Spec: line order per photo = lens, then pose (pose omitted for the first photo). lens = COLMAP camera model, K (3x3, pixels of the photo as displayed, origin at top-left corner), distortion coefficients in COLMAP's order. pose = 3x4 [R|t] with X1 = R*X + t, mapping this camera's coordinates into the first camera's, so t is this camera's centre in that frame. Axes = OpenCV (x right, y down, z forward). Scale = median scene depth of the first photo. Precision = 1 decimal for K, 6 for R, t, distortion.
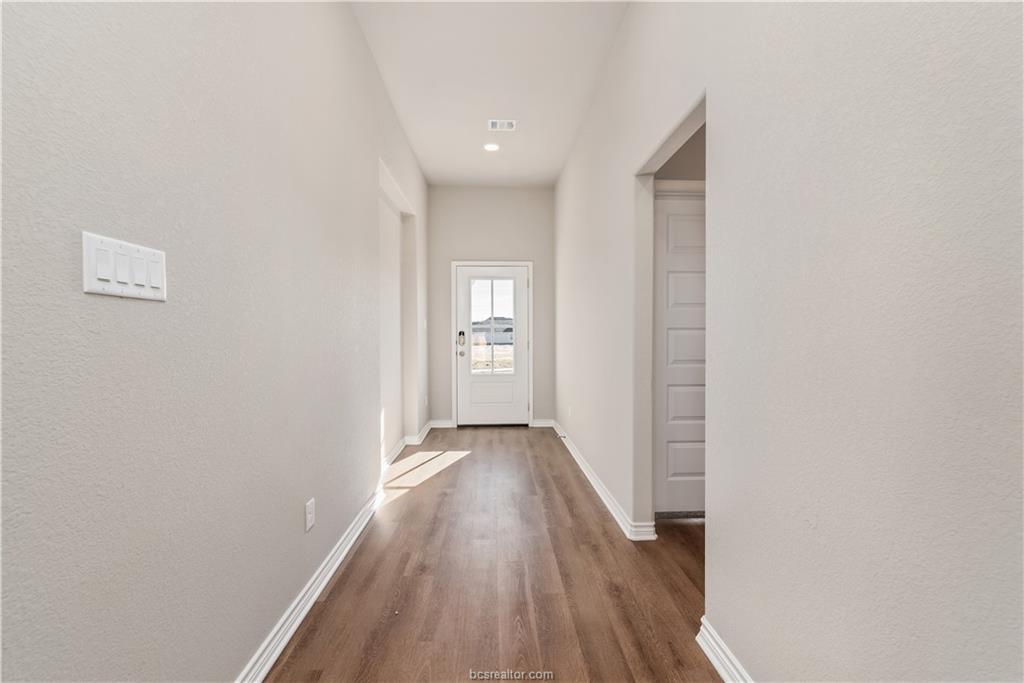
lens RADIAL K [[440.1, 0, 511.7], [0, 440.1, 342.8], [0, 0, 1]] dist [0.000707, 0.000153]
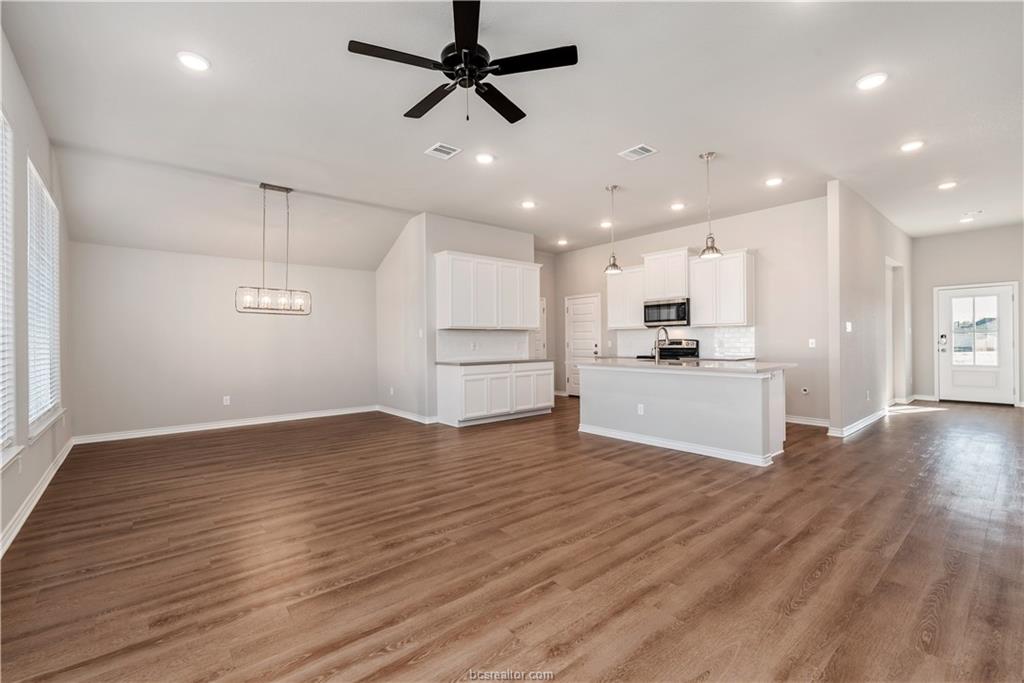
lens RADIAL K [[440.1, 0, 509.2], [0, 440.1, 340.7], [0, 0, 1]] dist [0.000707, 0.000153]
pose [[0.607801, -0.001555, -0.794088, 0.169779], [0.001359, 0.999999, -0.000918, -0.007369], [0.794088, -0.000522, 0.607802, -1.021702]]
